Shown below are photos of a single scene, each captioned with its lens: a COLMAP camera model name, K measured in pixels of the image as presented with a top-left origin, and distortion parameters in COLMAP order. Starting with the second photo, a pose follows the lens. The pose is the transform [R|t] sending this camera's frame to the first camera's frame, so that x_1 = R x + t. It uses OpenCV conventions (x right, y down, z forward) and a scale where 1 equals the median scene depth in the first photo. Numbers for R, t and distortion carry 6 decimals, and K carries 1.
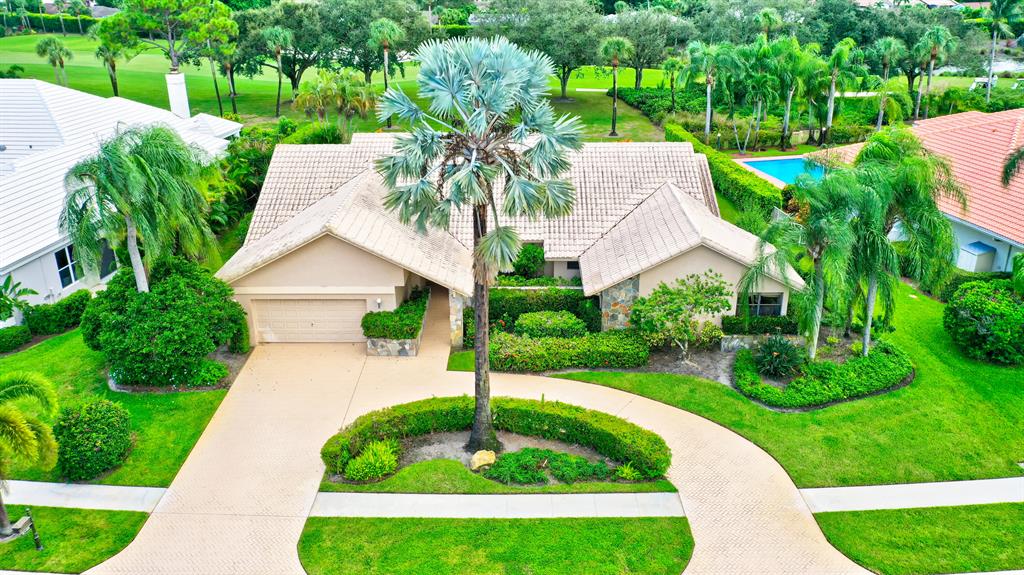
lens RADIAL K [[804.3, 0, 512.0], [0, 804.3, 287.5], [0, 0, 1]] dist [-0.002384, 0.000166]
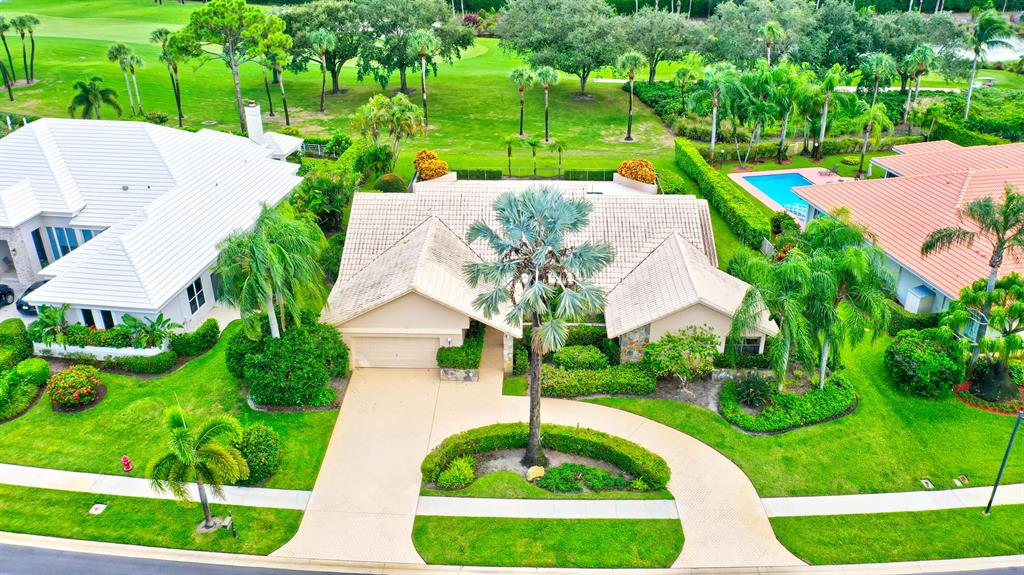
lens RADIAL K [[804.3, 0, 512.0], [0, 804.3, 287.5], [0, 0, 1]] dist [-0.002384, 0.000166]
pose [[0.999913, 0.010304, -0.008224, -0.056732], [-0.009576, 0.996412, 0.084093, -0.184647], [0.009061, -0.084007, 0.996424, -0.300365]]
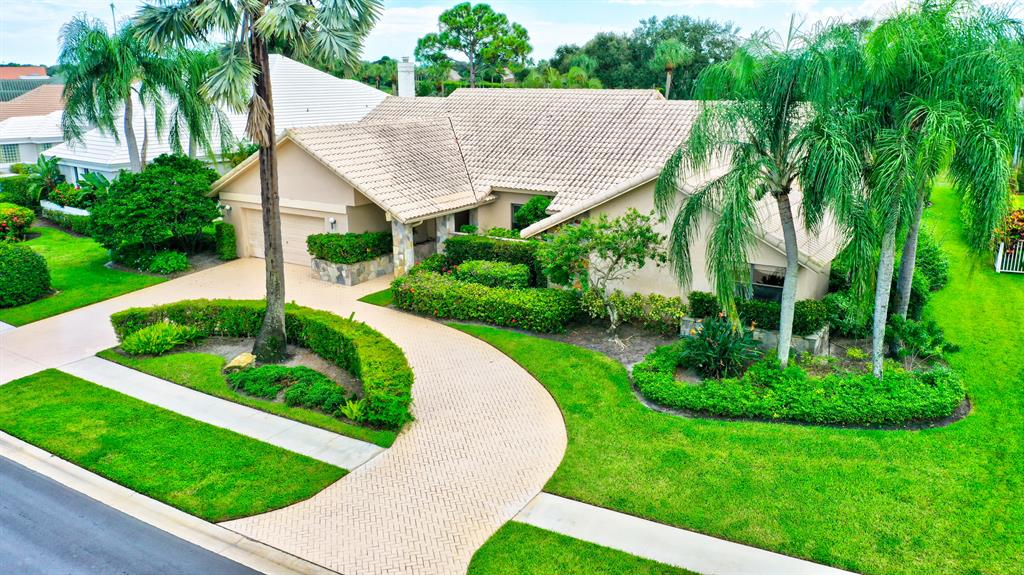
lens RADIAL K [[804.3, 0, 512.0], [0, 804.3, 287.5], [0, 0, 1]] dist [-0.002384, 0.000166]
pose [[0.845904, 0.139796, -0.514687, 0.506927], [-0.199115, 0.978038, -0.061603, 0.110836], [0.494772, 0.154592, 0.855162, 0.345047]]
